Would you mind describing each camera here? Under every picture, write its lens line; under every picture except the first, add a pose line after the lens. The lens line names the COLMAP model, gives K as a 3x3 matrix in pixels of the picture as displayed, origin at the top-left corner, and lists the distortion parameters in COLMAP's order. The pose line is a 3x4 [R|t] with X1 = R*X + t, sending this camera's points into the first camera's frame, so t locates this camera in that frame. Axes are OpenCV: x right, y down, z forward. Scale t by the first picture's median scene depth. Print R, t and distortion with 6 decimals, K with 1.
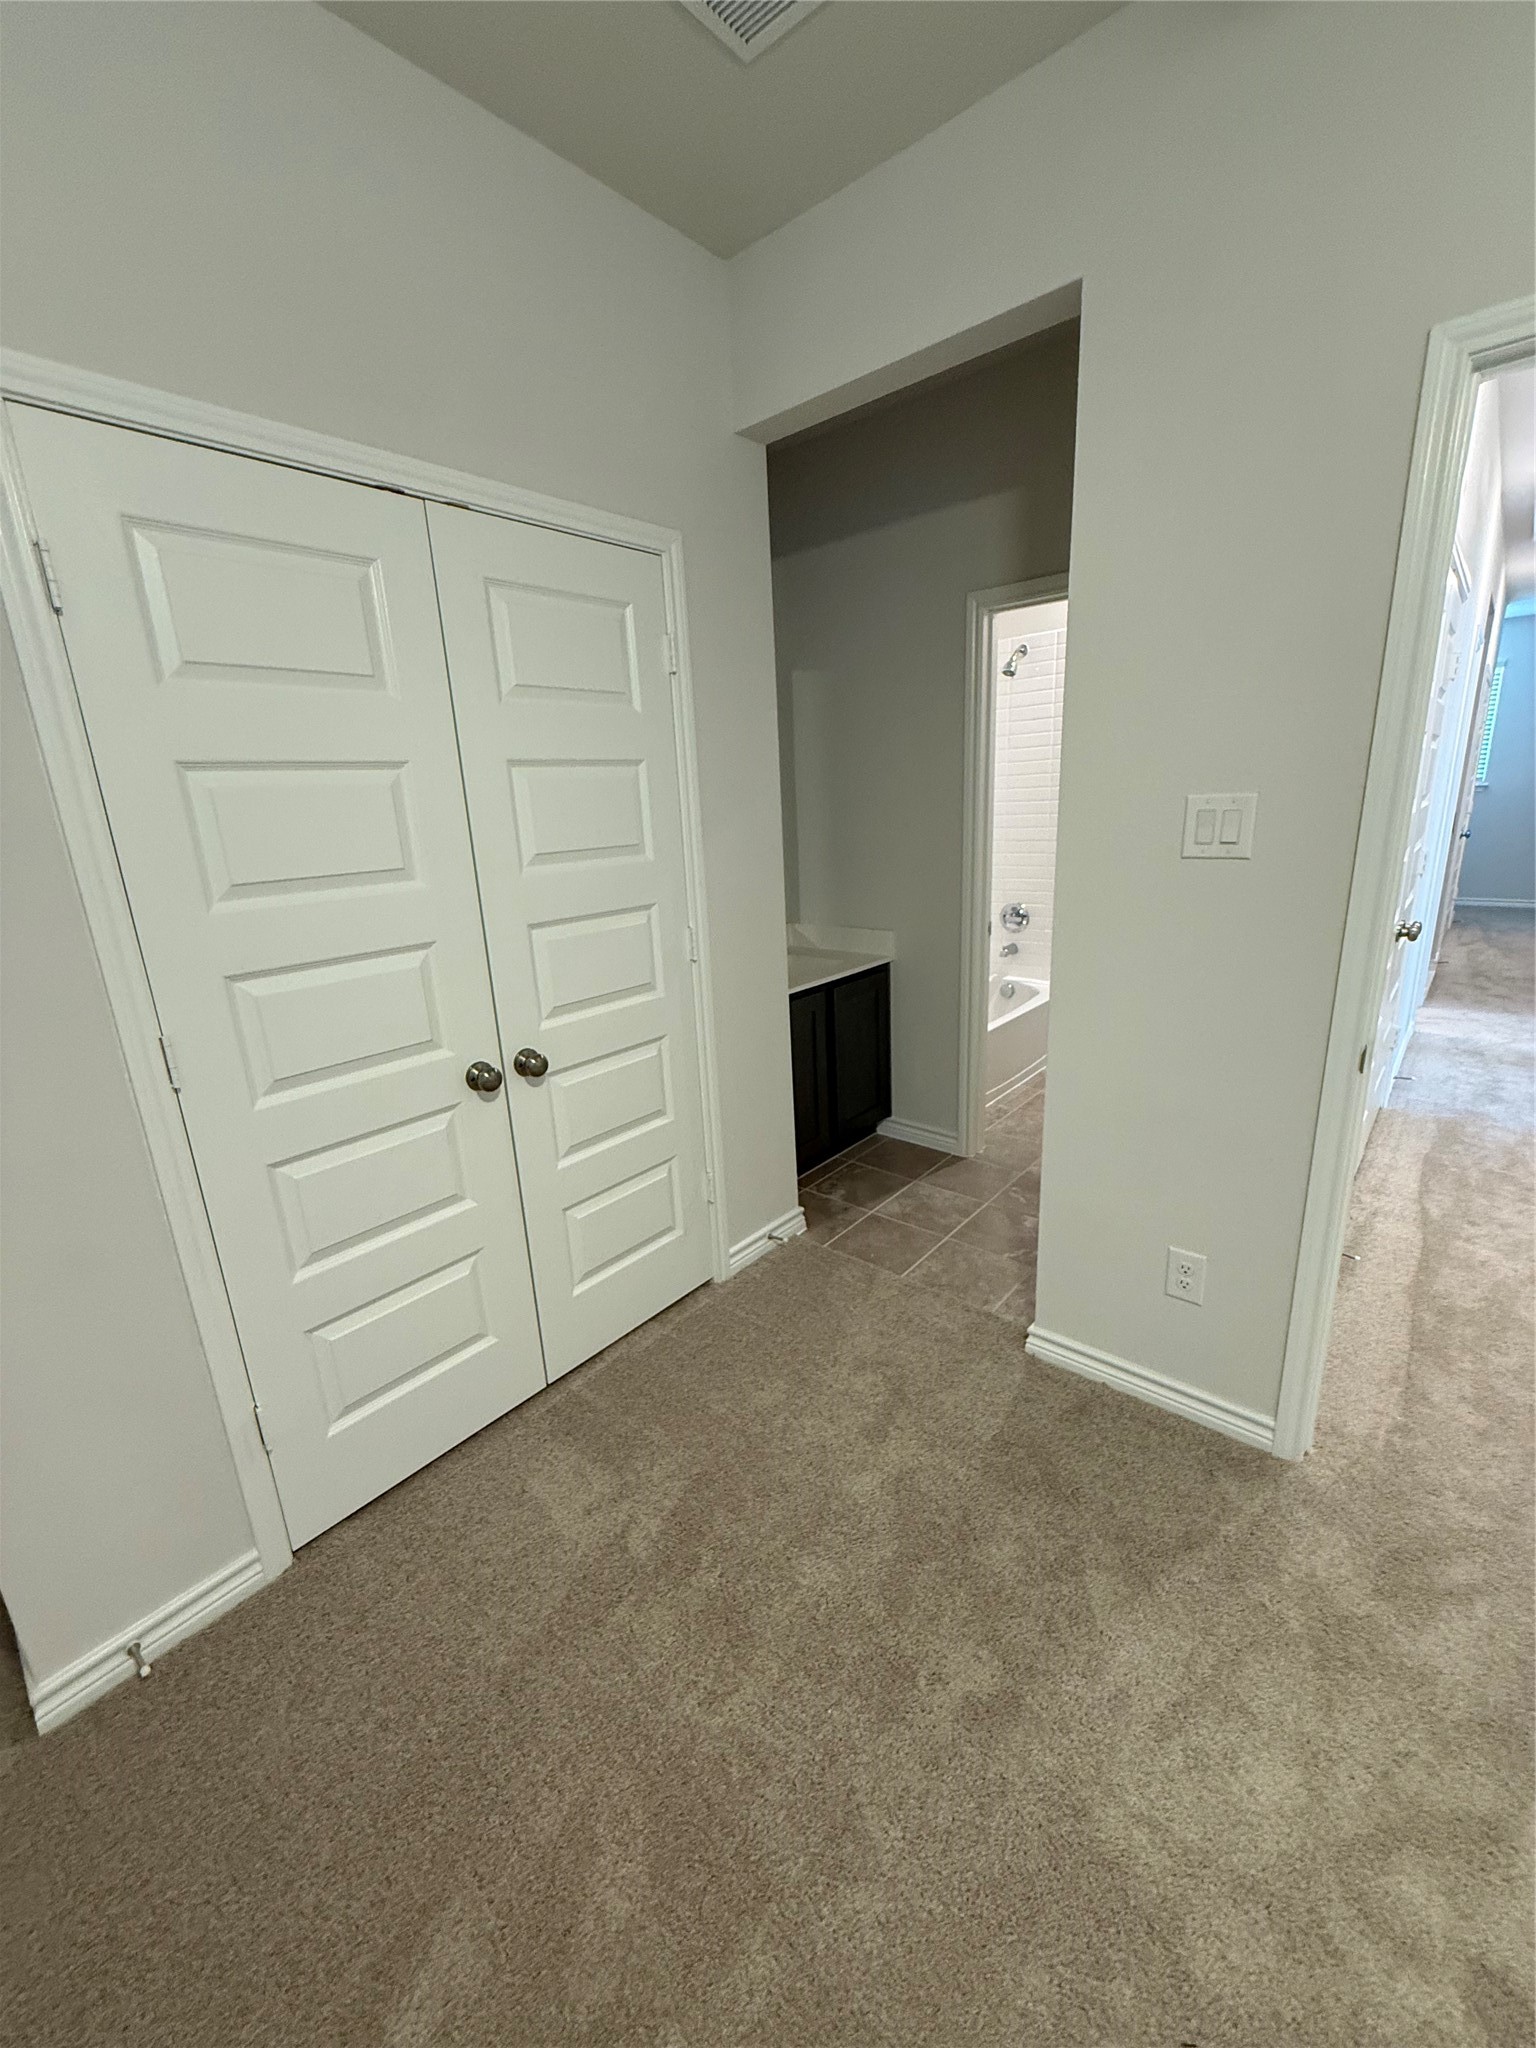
lens RADIAL K [[824.6, 0, 773.8], [0, 824.6, 1020.9], [0, 0, 1]] dist [-0.000339, 0.000050]
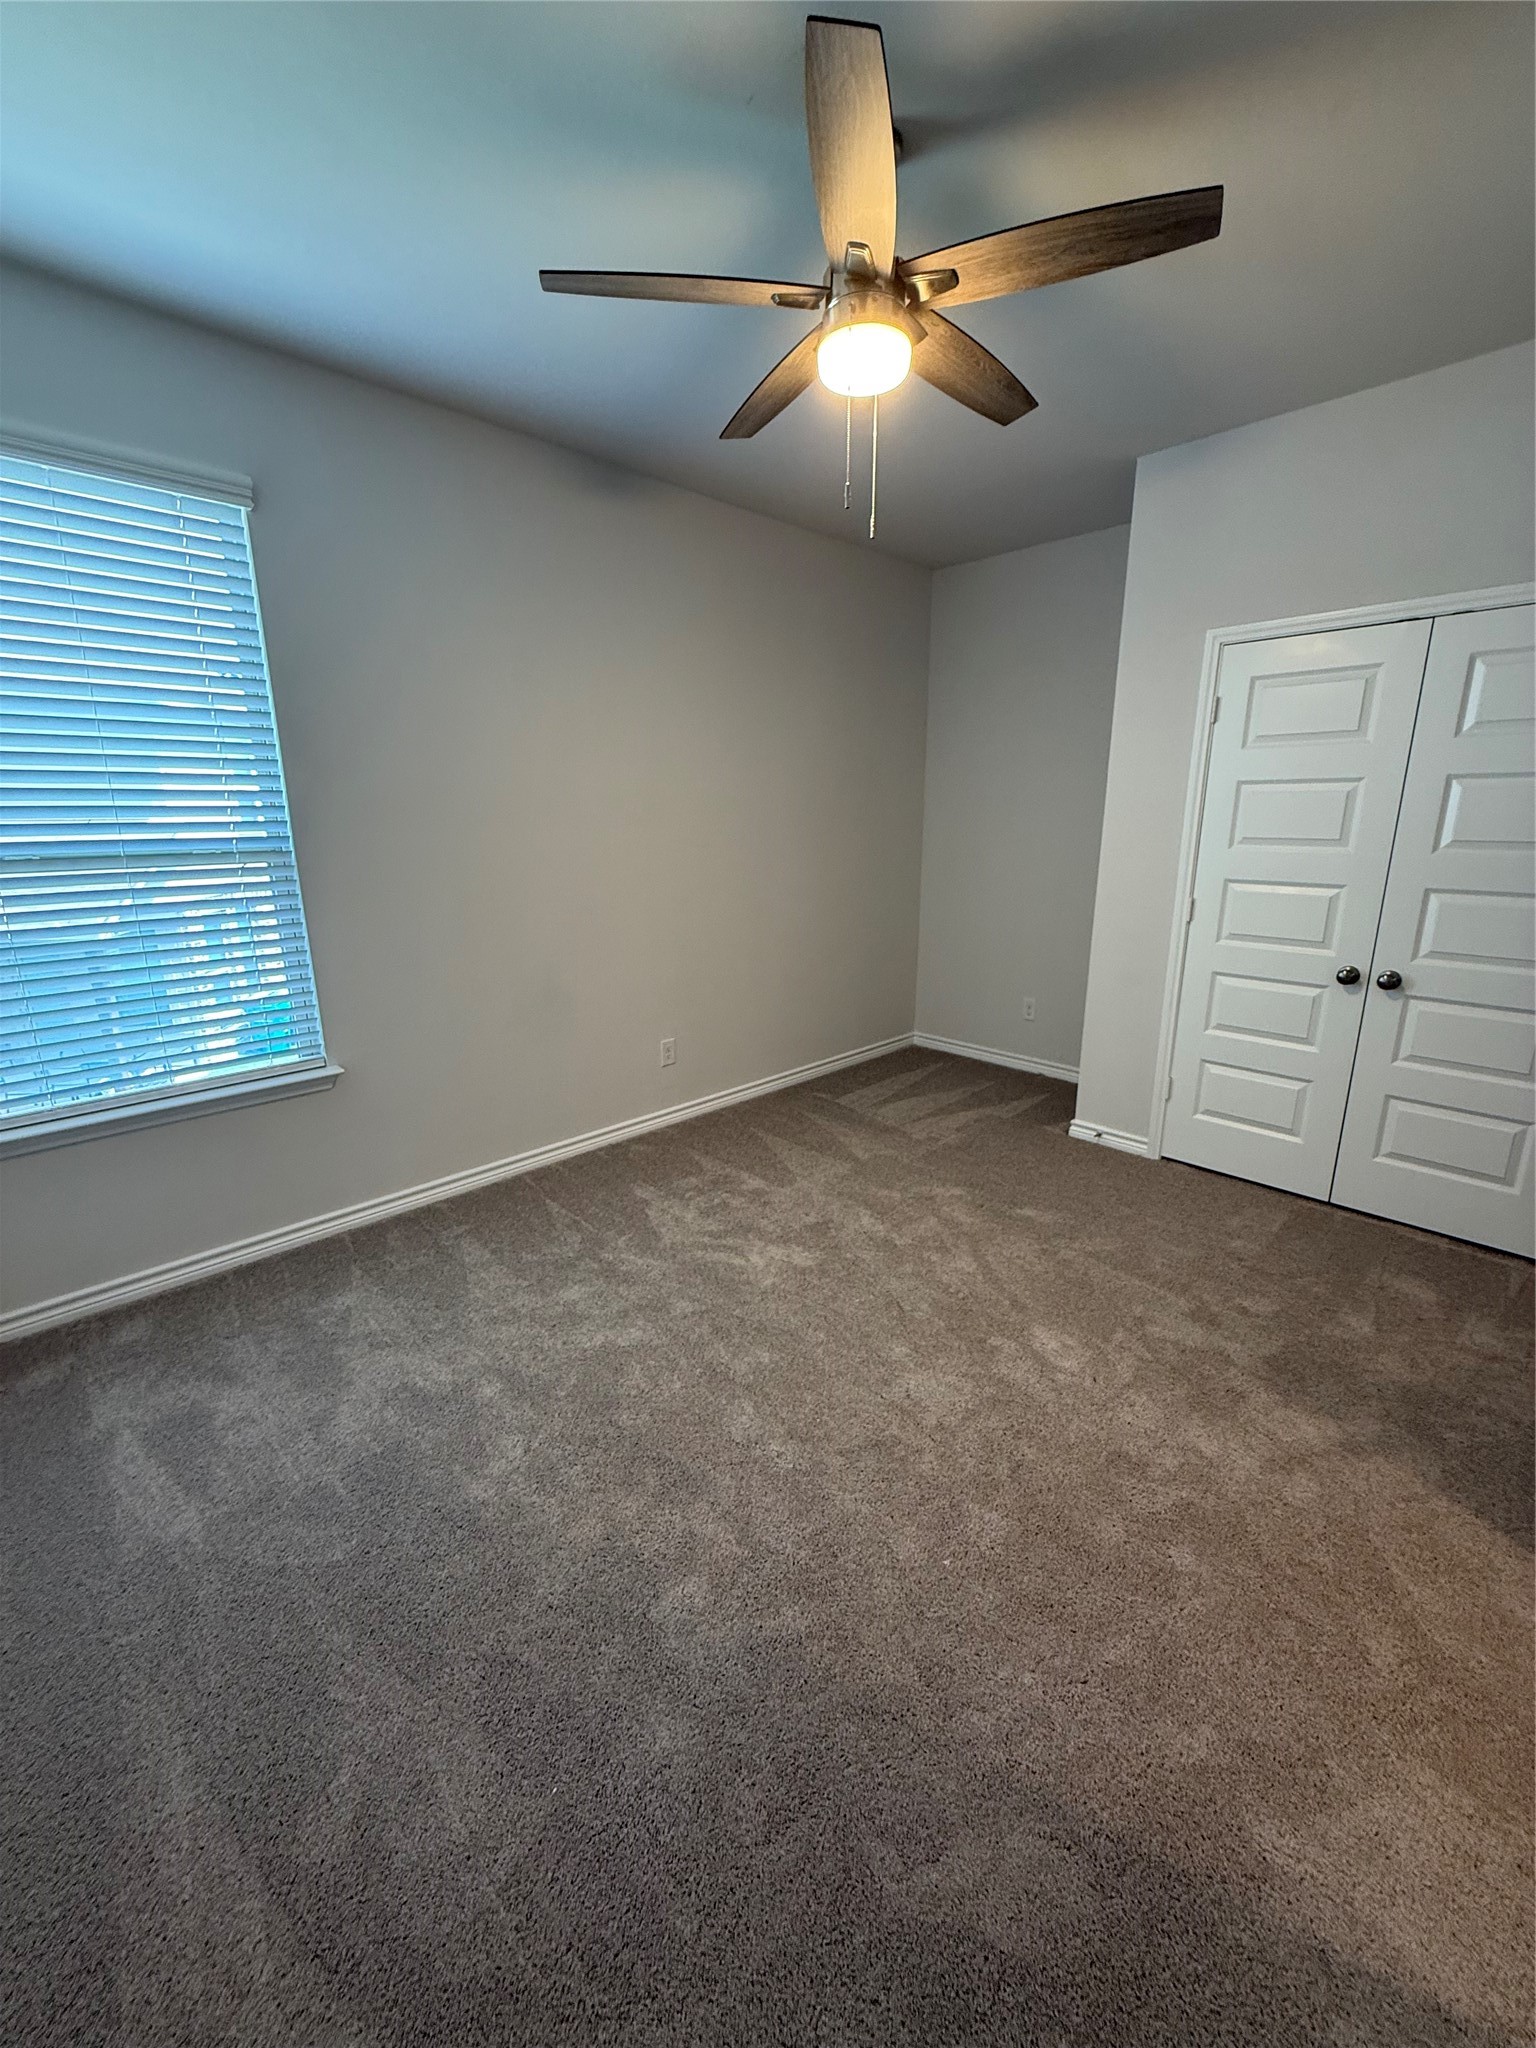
lens RADIAL K [[824.6, 0, 773.8], [0, 824.6, 1020.9], [0, 0, 1]] dist [-0.000339, 0.000050]
pose [[-0.086375, 0.278318, -0.956597, 1.321589], [-0.262255, 0.919969, 0.291341, -0.024678], [0.961125, 0.276038, -0.006472, -0.025872]]
